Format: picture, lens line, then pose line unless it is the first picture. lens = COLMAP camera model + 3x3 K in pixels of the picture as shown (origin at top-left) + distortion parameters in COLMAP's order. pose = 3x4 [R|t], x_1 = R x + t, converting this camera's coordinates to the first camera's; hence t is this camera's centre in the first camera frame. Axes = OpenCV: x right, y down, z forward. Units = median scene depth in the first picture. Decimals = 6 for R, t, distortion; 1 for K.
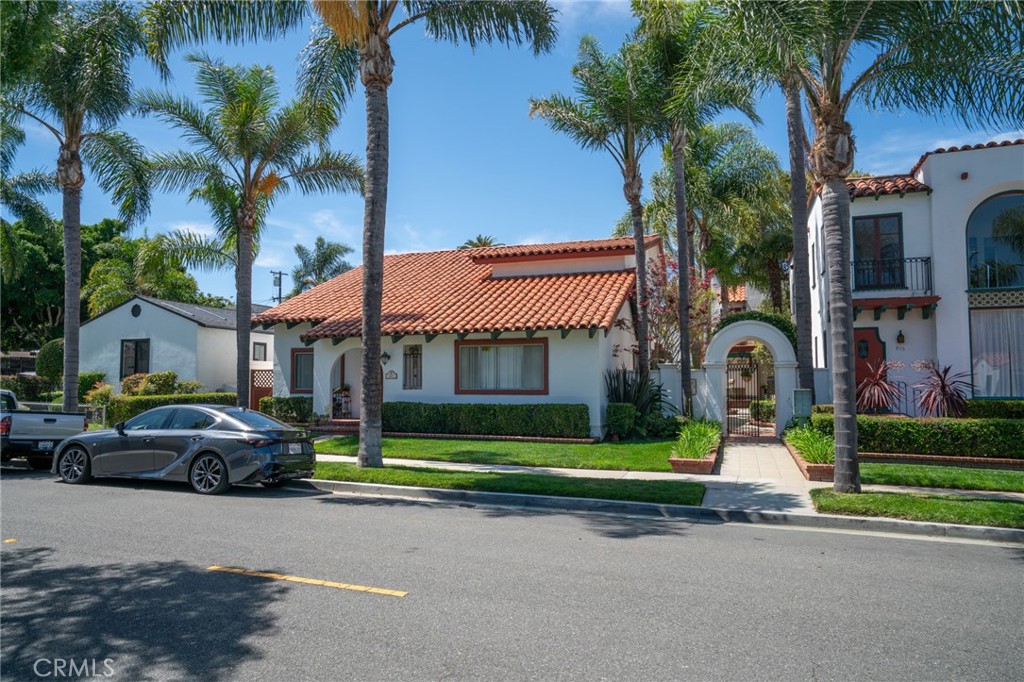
lens RADIAL K [[660.4, 0, 512.0], [0, 660.4, 341.0], [0, 0, 1]] dist [-0.001258, -0.000012]
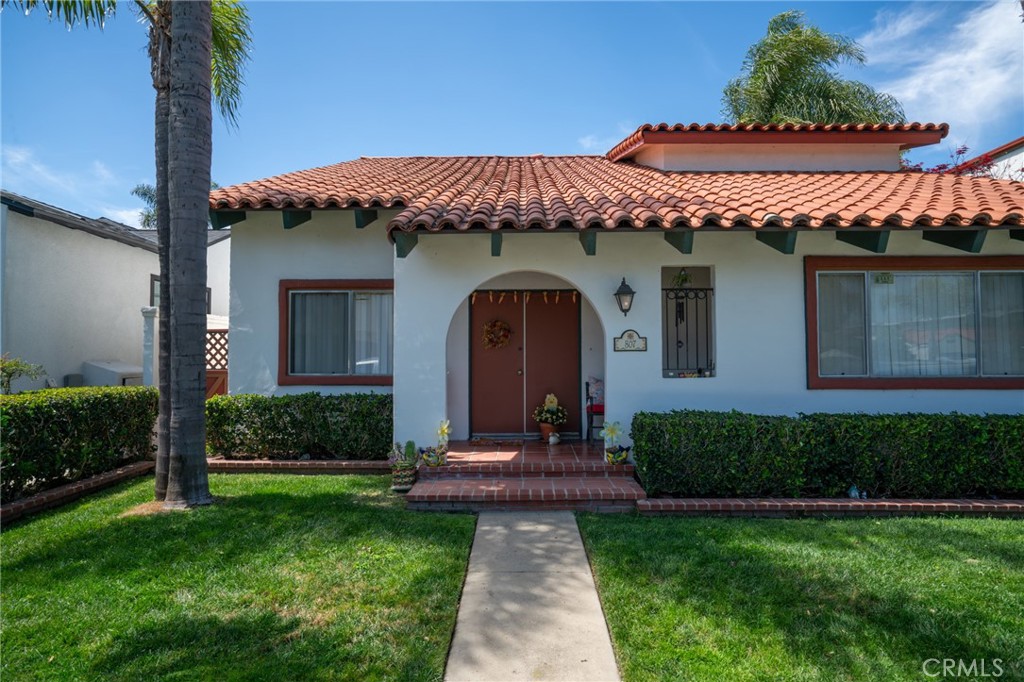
lens RADIAL K [[504.5, 0, 512.4], [0, 504.5, 357.8], [0, 0, 1]] dist [-0.013587, 0.000037]
pose [[0.944379, 0.000389, 0.328858, -0.361504], [-0.020673, 0.998092, 0.058185, 0.047158], [-0.328208, -0.061747, 0.942585, 0.770382]]
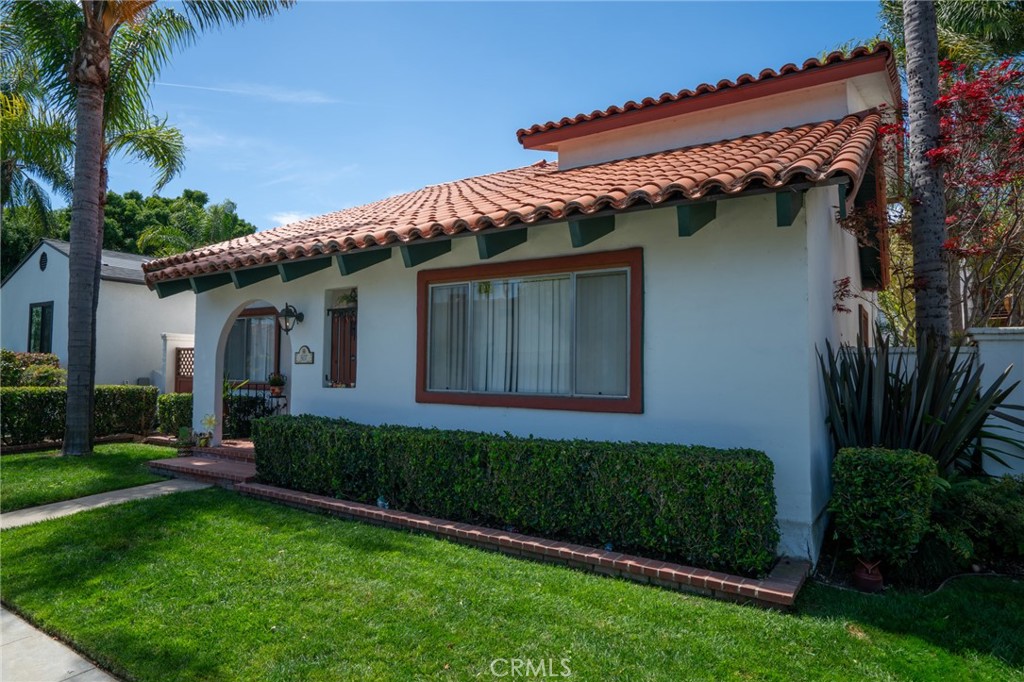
lens RADIAL K [[597.0, 0, 512.0], [0, 597.0, 341.0], [0, 0, 1]] dist [-0.002663, -0.000311]
pose [[0.970768, 0.002153, -0.240012, 0.060621], [0.000303, 0.999948, 0.010199, 0.038496], [0.240021, -0.009974, 0.970716, 0.652563]]
